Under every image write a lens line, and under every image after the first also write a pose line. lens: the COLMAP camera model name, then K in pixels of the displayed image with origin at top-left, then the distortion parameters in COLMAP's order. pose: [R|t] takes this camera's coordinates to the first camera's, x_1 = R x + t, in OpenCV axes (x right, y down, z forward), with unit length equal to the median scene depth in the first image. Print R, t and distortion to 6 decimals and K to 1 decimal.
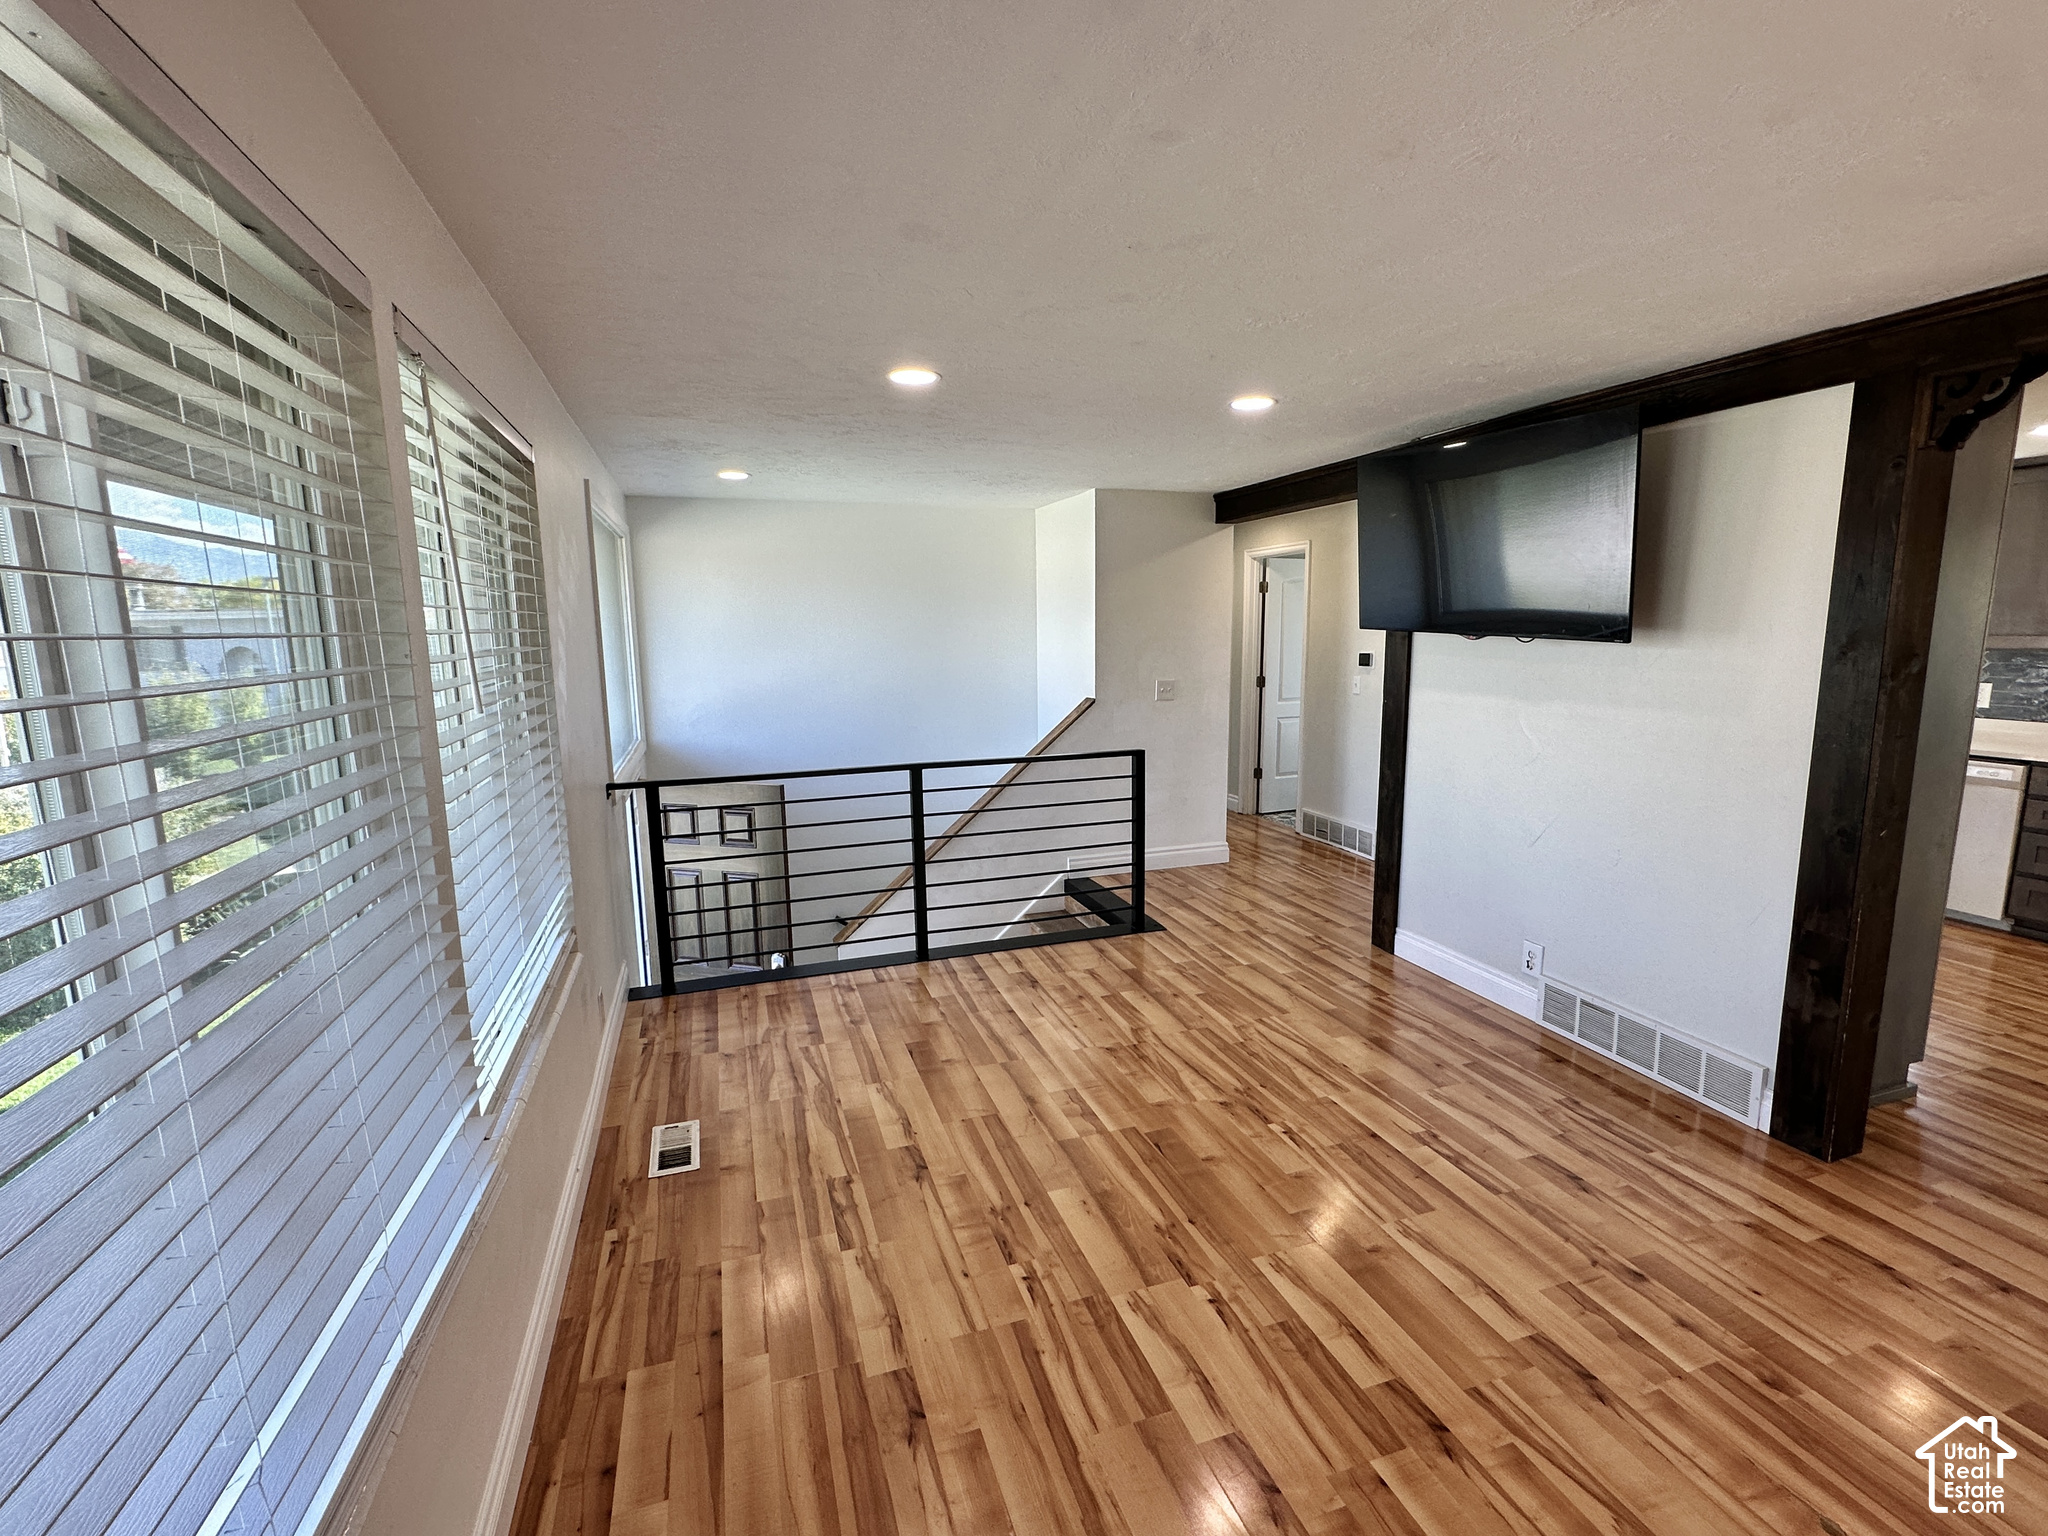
lens RADIAL K [[917.7, 0, 1027.5], [0, 917.7, 770.4], [0, 0, 1]] dist [-0.004676, 0.001198]
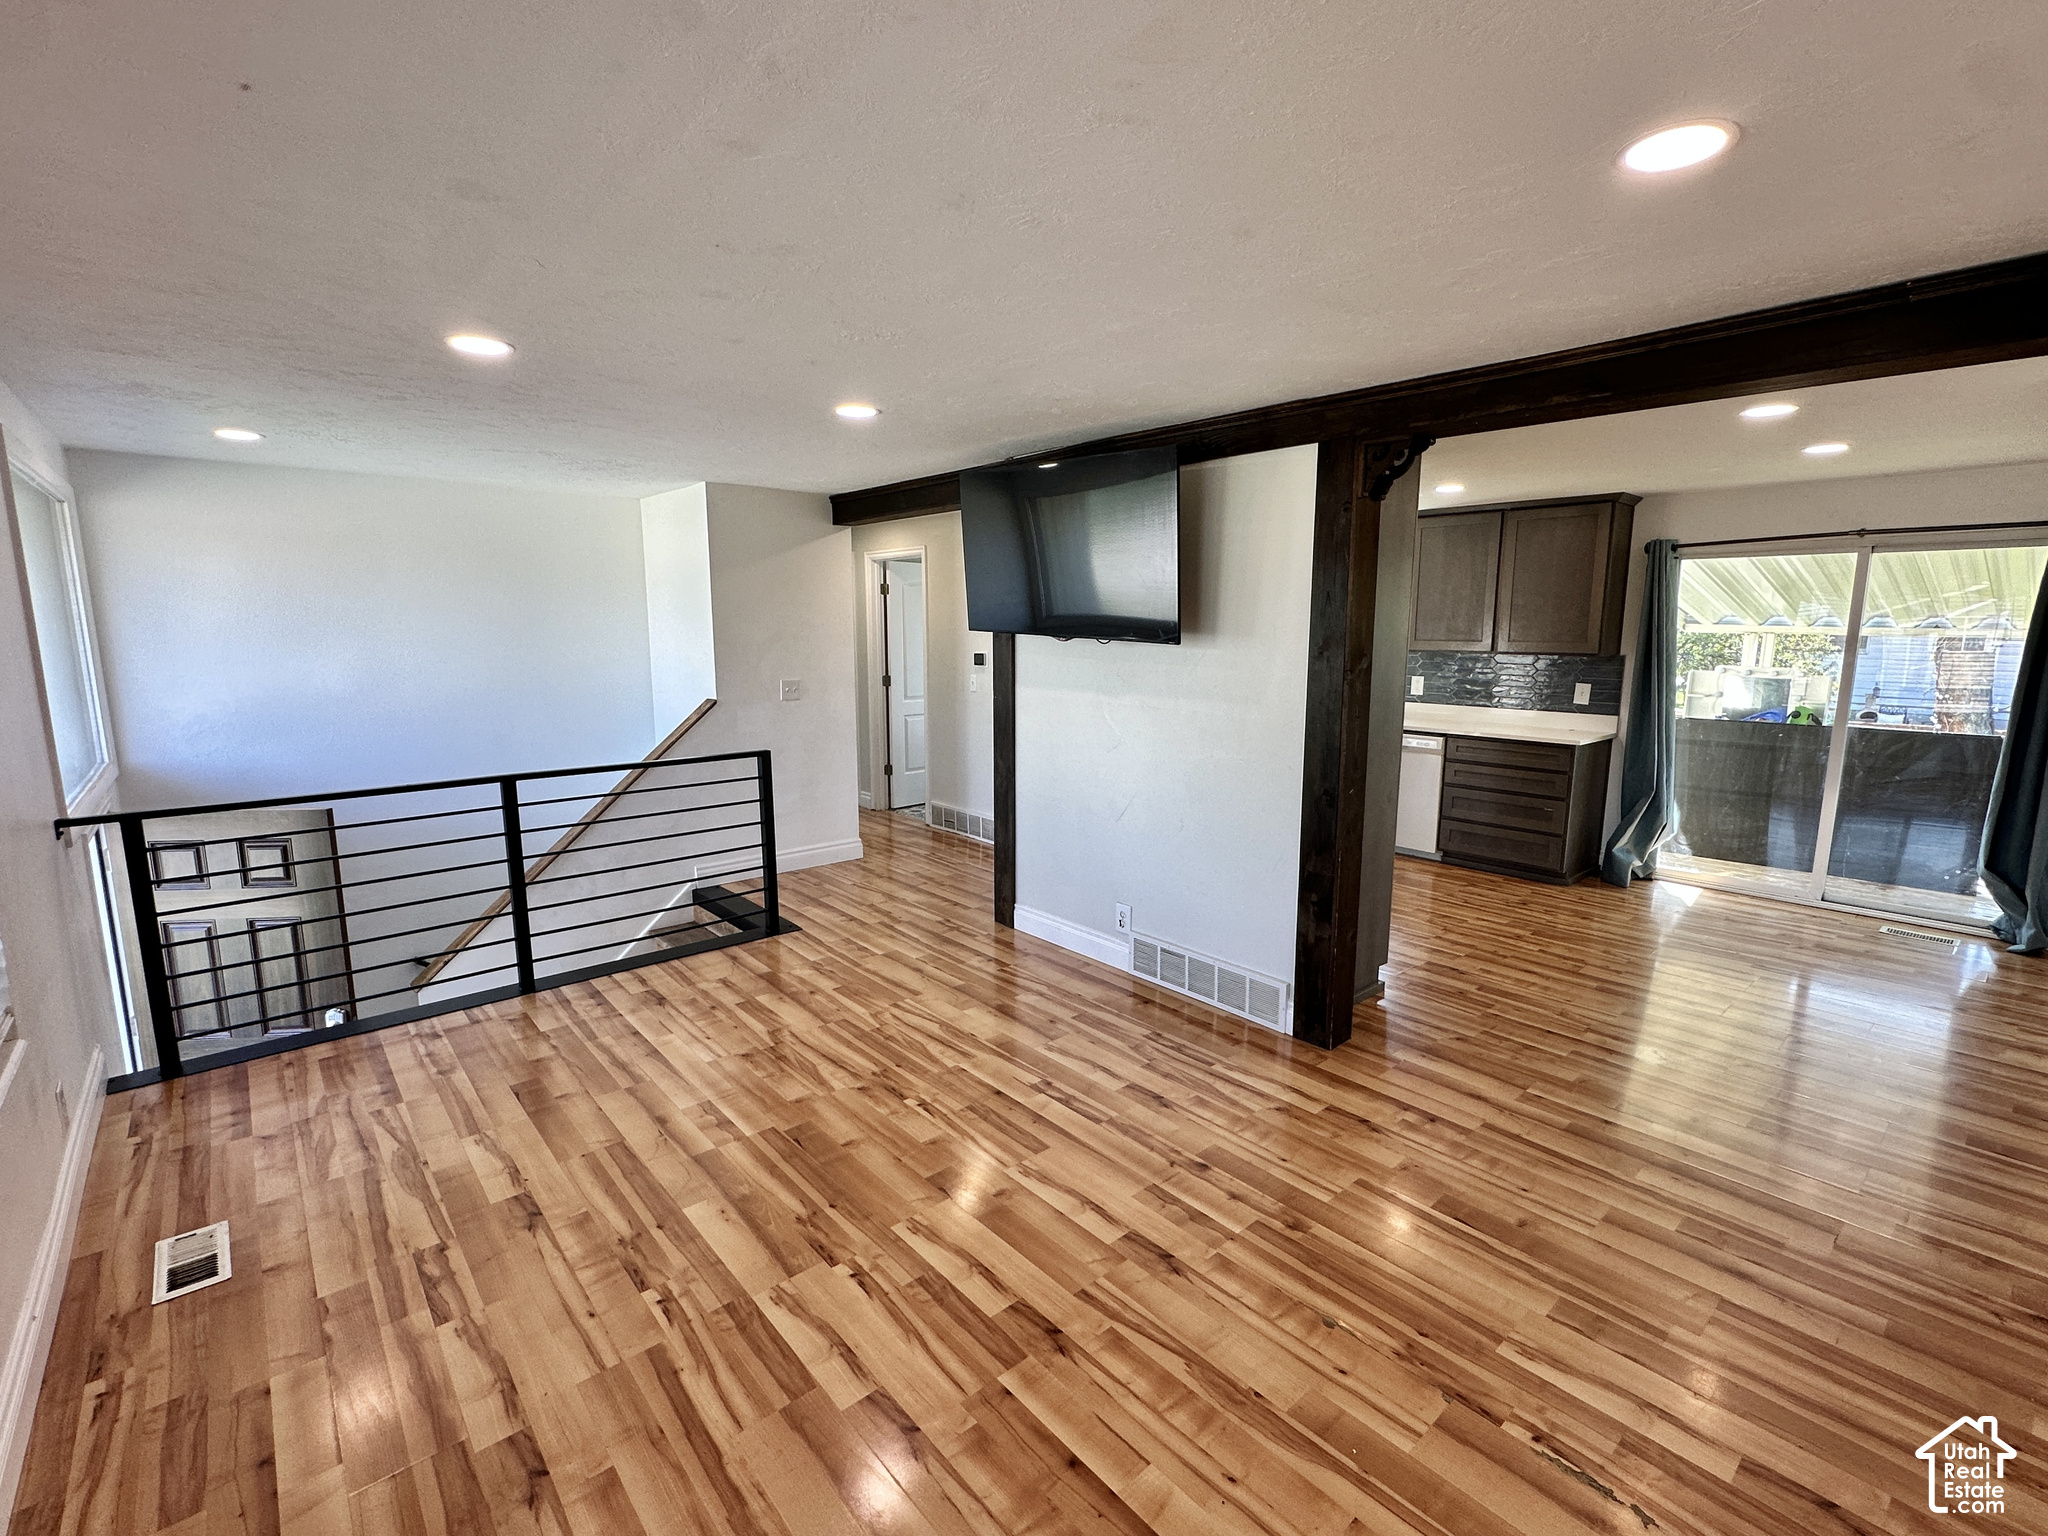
lens RADIAL K [[917.7, 0, 1024.9], [0, 917.7, 770.5], [0, 0, 1]] dist [-0.004676, 0.001198]
pose [[0.924928, -0.046179, 0.377327, 0.011023], [0.046396, 0.998887, 0.008520, 0.005512], [-0.377300, 0.009626, 0.926041, -0.029231]]
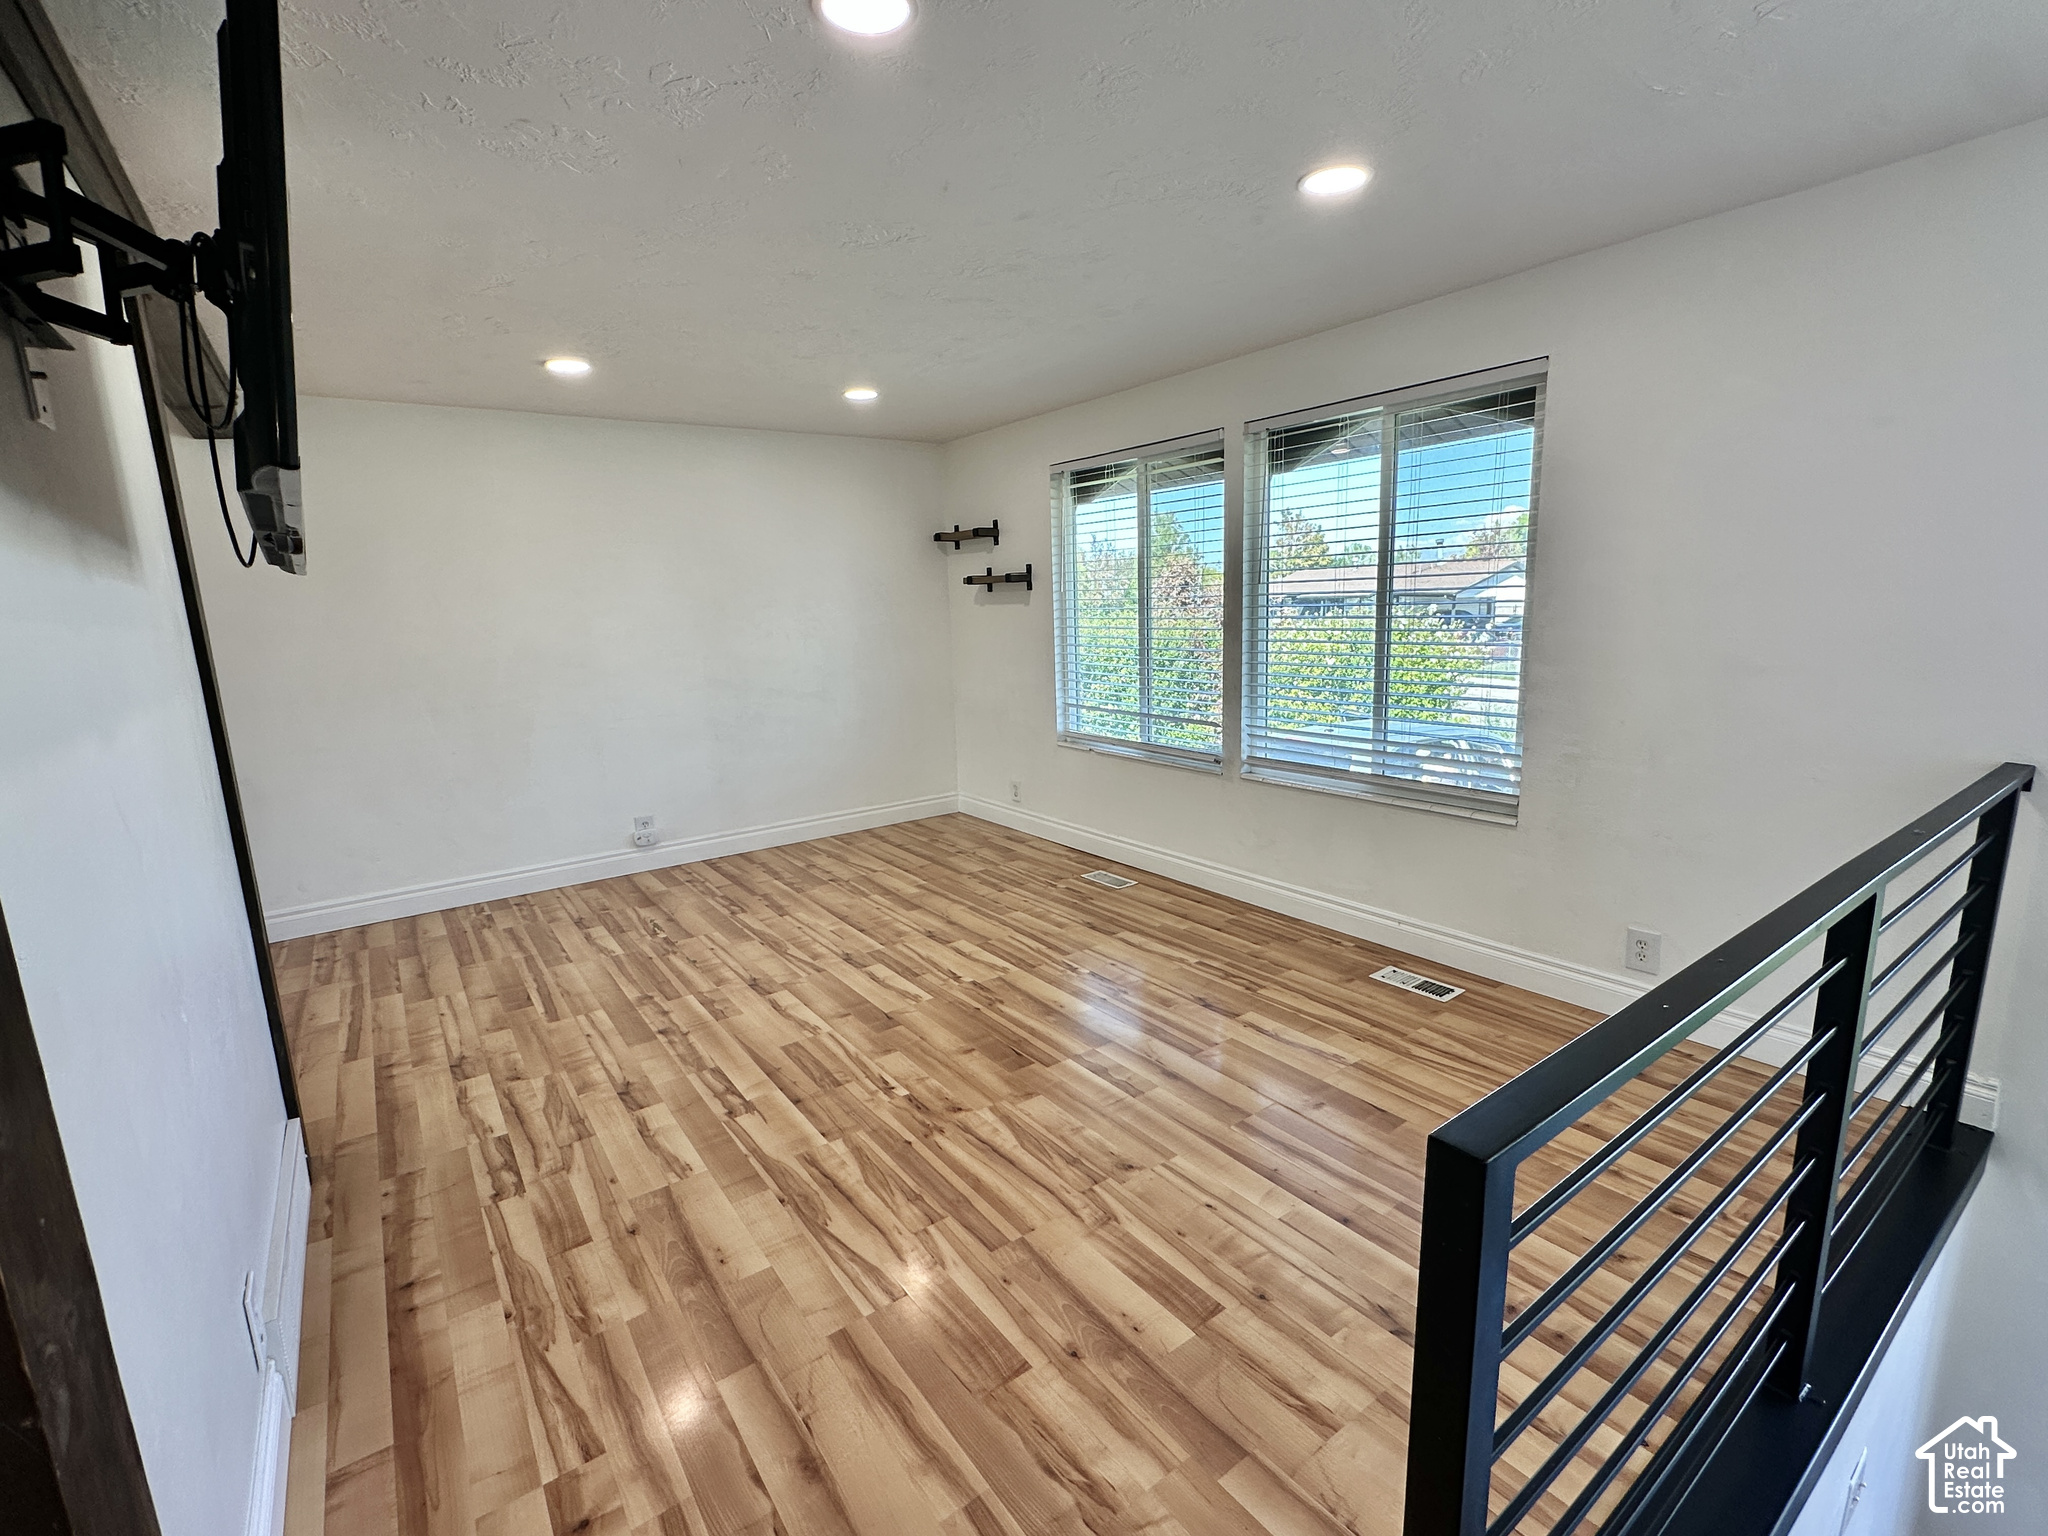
lens RADIAL K [[917.7, 0, 1032.2], [0, 917.7, 783.6], [0, 0, 1]] dist [-0.004676, 0.001198]
pose [[-0.952065, 0.102210, -0.288316, 0.364908], [-0.004187, 0.938083, 0.346385, -0.214014], [0.305868, 0.330989, -0.892688, 1.694409]]
